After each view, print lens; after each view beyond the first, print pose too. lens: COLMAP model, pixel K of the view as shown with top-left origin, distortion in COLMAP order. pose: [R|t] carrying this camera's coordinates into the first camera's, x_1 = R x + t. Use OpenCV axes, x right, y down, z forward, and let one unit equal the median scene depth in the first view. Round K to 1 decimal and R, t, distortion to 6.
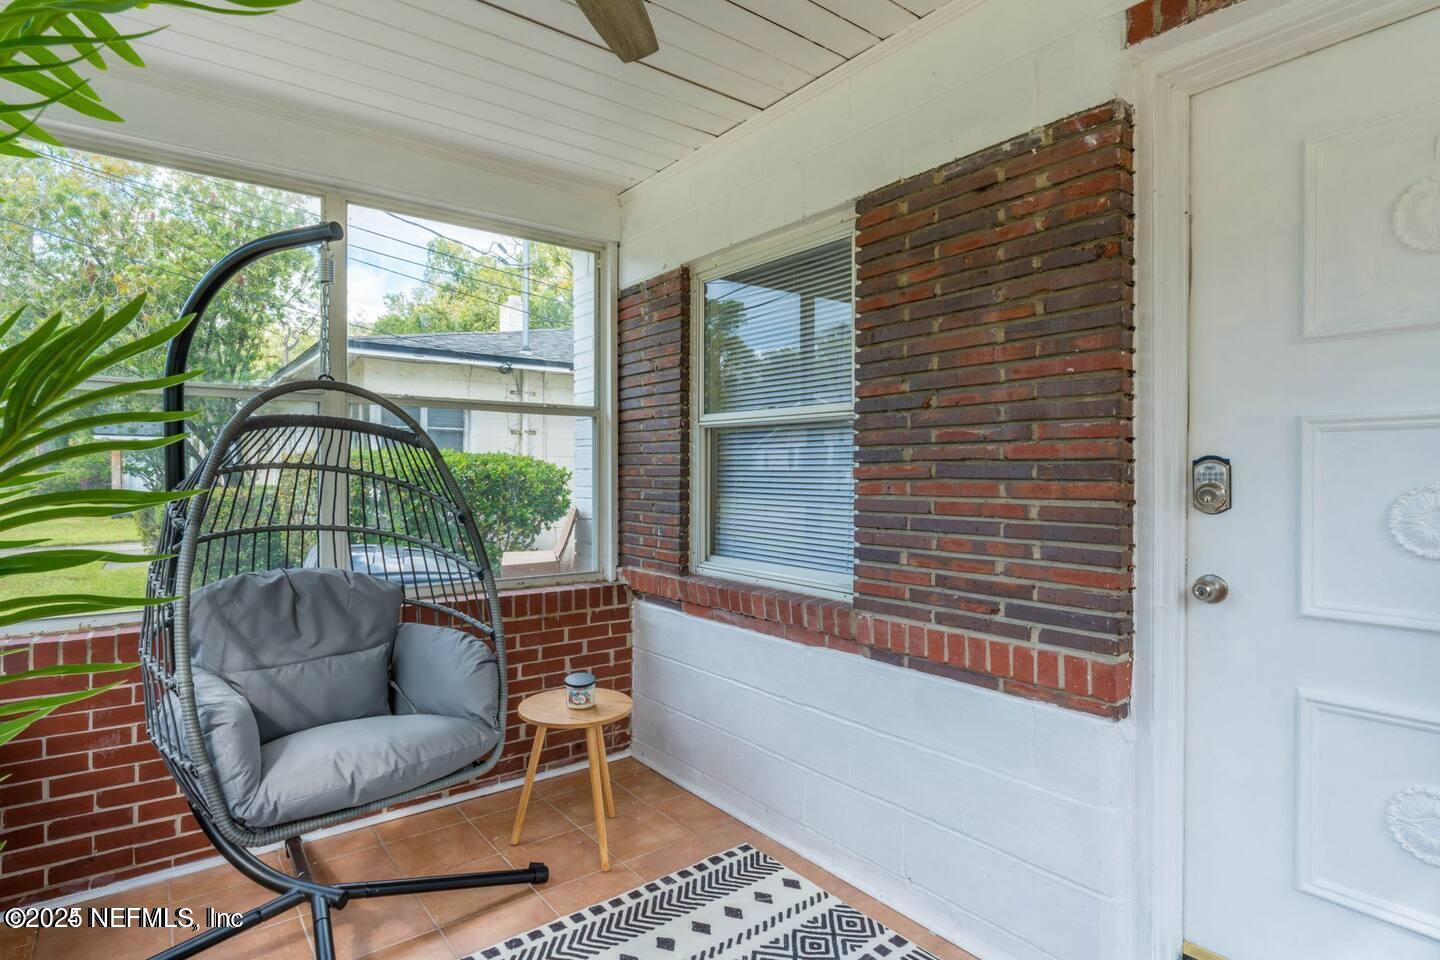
lens RADIAL K [[732.5, 0, 714.4], [0, 732.5, 478.9], [0, 0, 1]] dist [-0.005811, -0.000916]
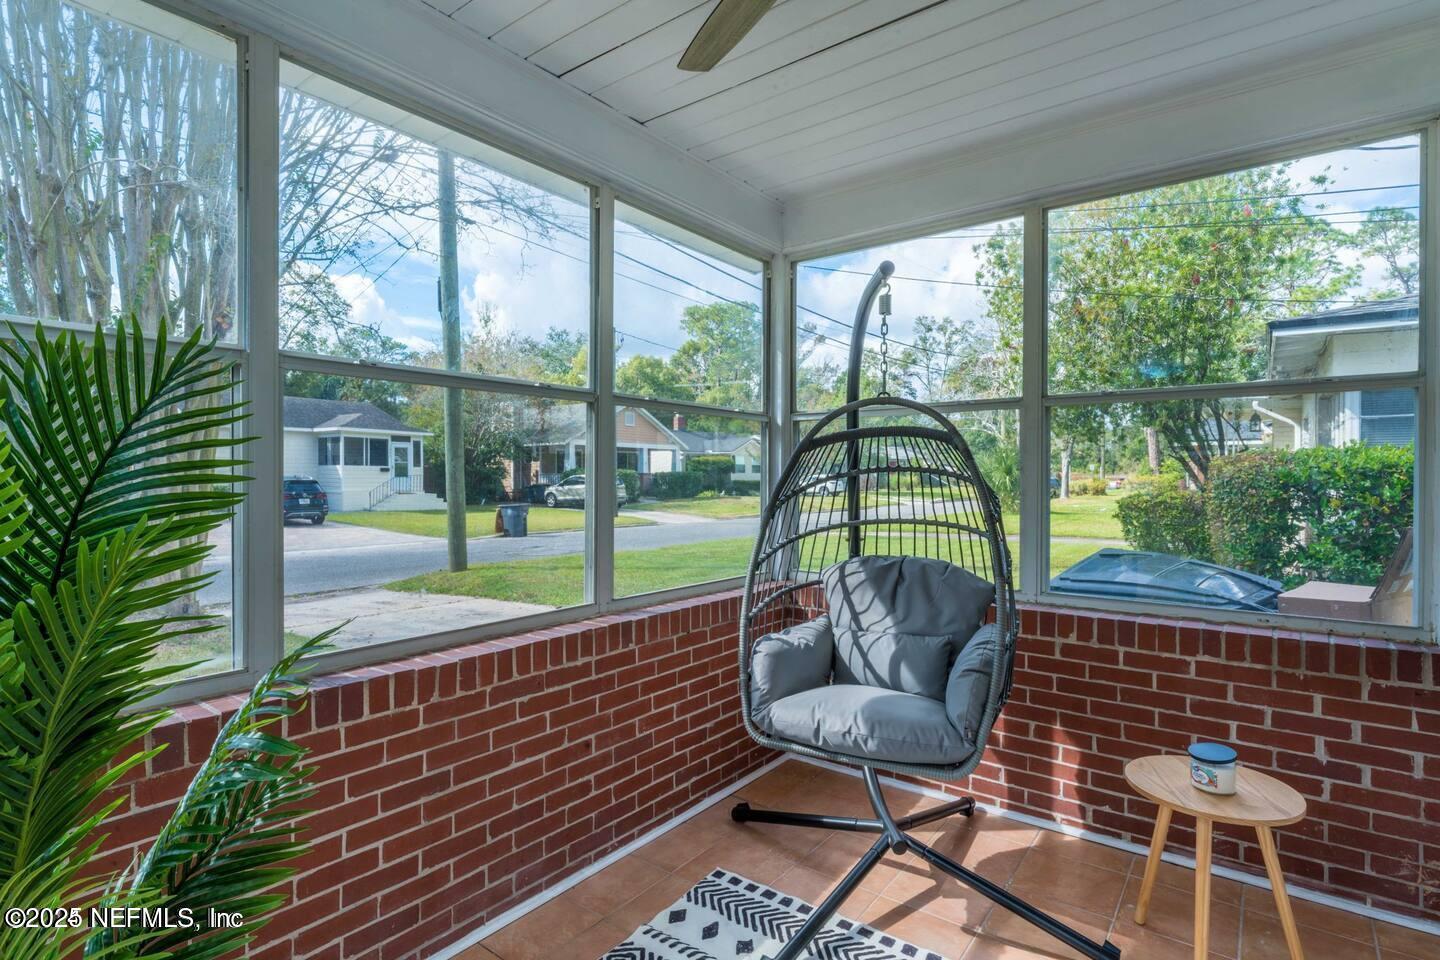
lens RADIAL K [[732.5, 0, 714.1], [0, 732.5, 479.8], [0, 0, 1]] dist [-0.005811, -0.000916]
pose [[0.254792, 0.003862, -0.966988, 0.449160], [-0.008015, 0.999966, 0.001881, 0.000578], [0.966963, 0.007271, 0.254815, 0.360093]]
